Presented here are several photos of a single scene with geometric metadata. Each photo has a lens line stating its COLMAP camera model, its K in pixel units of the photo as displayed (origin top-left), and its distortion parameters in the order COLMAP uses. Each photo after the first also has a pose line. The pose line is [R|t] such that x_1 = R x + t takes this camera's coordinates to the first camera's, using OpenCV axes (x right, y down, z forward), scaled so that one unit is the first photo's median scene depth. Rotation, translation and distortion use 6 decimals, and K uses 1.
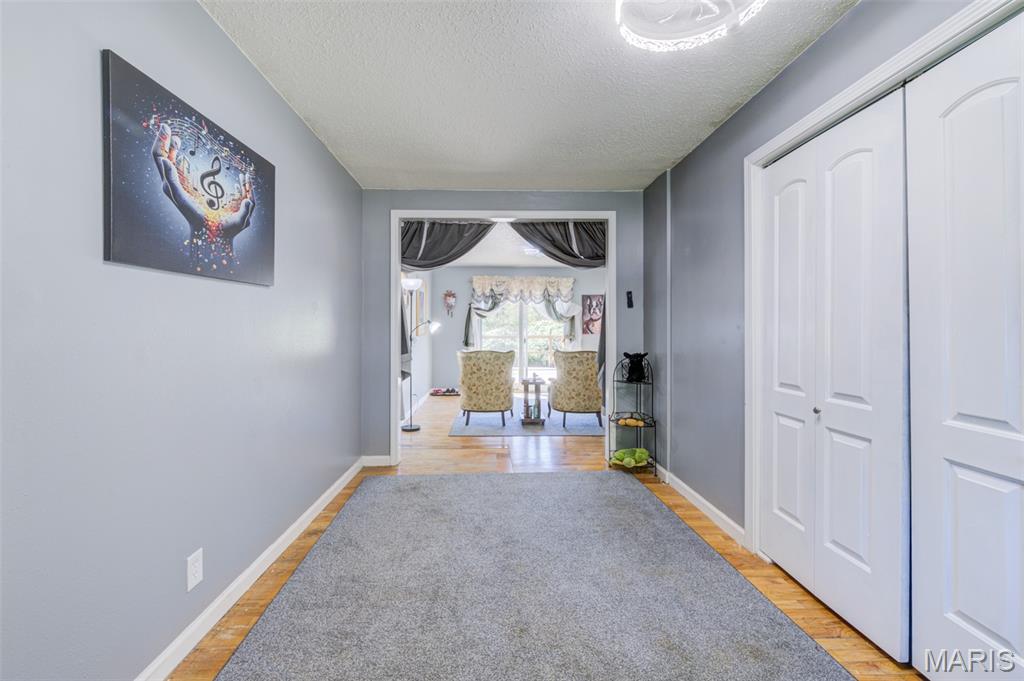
lens RADIAL K [[434.7, 0, 509.7], [0, 434.7, 335.3], [0, 0, 1]] dist [0.000029, 0.000013]
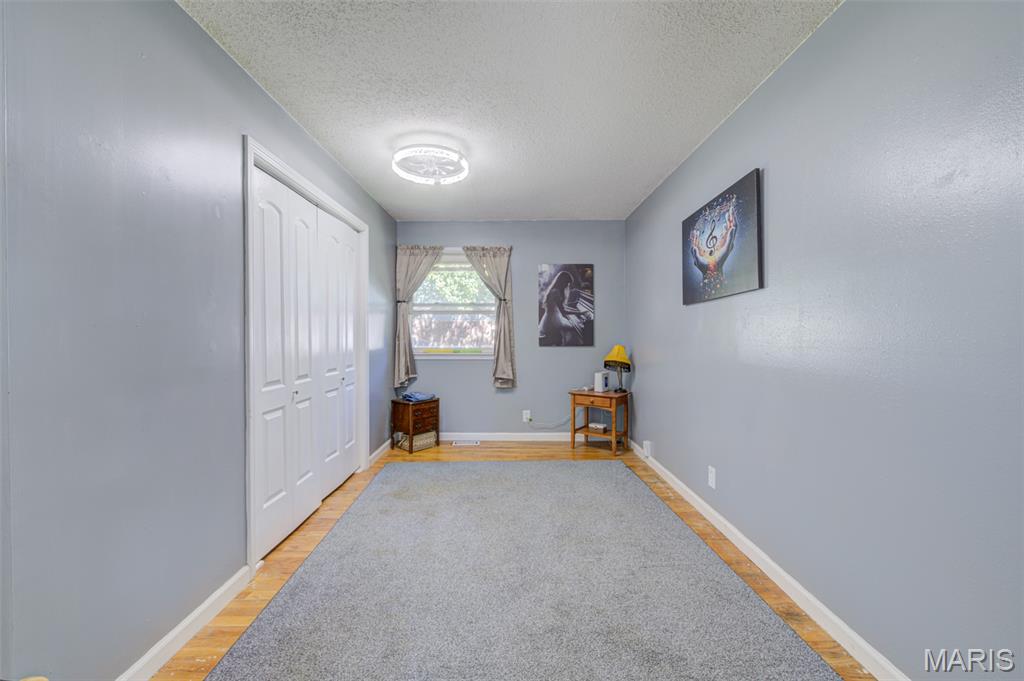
lens RADIAL K [[434.7, 0, 510.0], [0, 434.7, 337.5], [0, 0, 1]] dist [0.000029, 0.000013]
pose [[-0.999085, 0.000215, 0.042776, -0.022311], [0.000956, 0.999850, 0.017304, -0.019971], [-0.042766, 0.017329, -0.998935, 2.147734]]
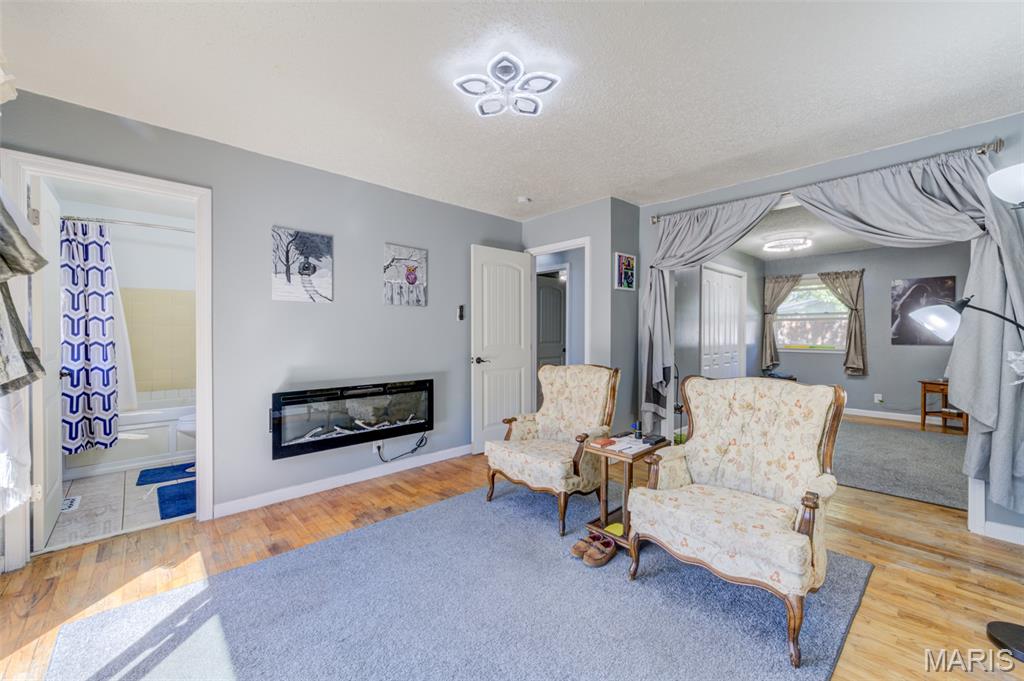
lens RADIAL K [[399.7, 0, 519.5], [0, 399.7, 340.1], [0, 0, 1]] dist [0.005328, -0.000735]
pose [[-0.663793, -0.011299, 0.747831, -0.487088], [0.005777, 0.999779, 0.020234, -0.034363], [-0.747894, 0.017752, -0.663581, 3.683330]]
